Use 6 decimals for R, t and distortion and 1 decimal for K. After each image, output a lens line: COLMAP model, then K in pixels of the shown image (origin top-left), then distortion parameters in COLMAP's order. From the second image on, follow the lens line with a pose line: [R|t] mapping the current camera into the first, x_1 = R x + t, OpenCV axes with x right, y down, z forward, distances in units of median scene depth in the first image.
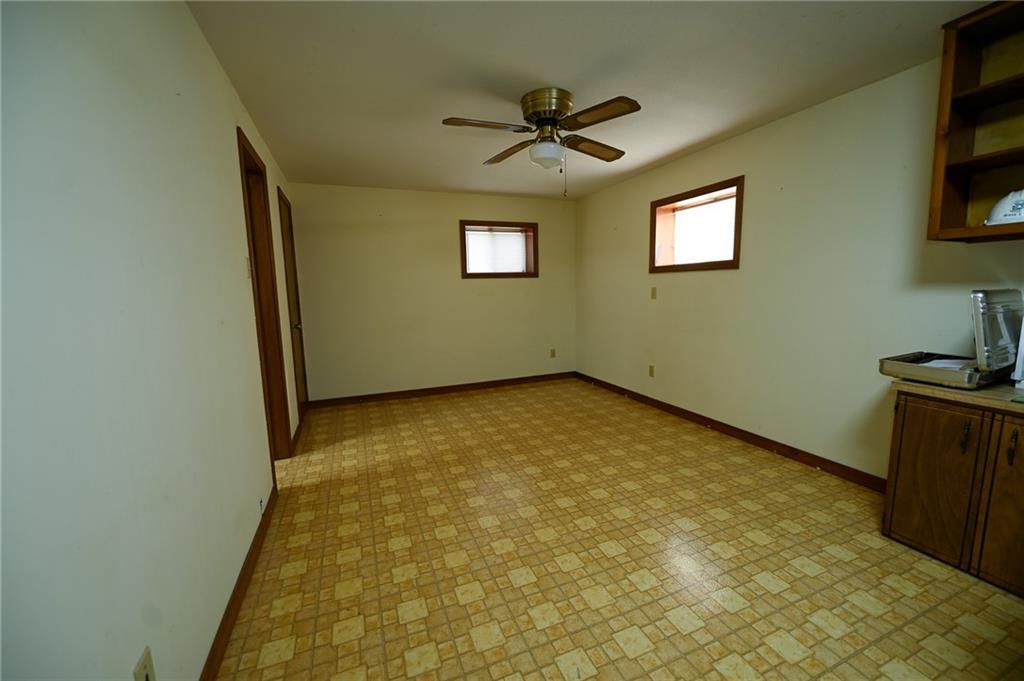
lens RADIAL K [[406.3, 0, 512.5], [0, 406.3, 343.6], [0, 0, 1]] dist [-0.006141, -0.001199]
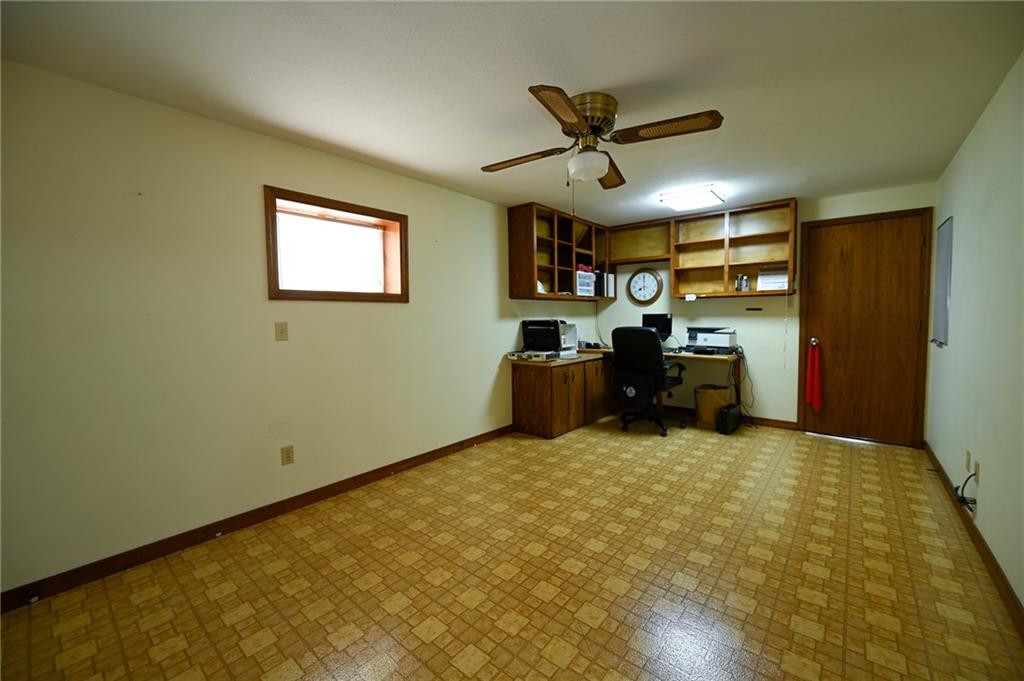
lens RADIAL K [[406.3, 0, 524.9], [0, 406.3, 329.0], [0, 0, 1]] dist [-0.006141, -0.001199]
pose [[-0.487745, -0.000577, 0.872986, -0.635511], [0.143048, 0.986431, 0.080574, -0.202997], [-0.861186, 0.164178, -0.481044, 1.602013]]
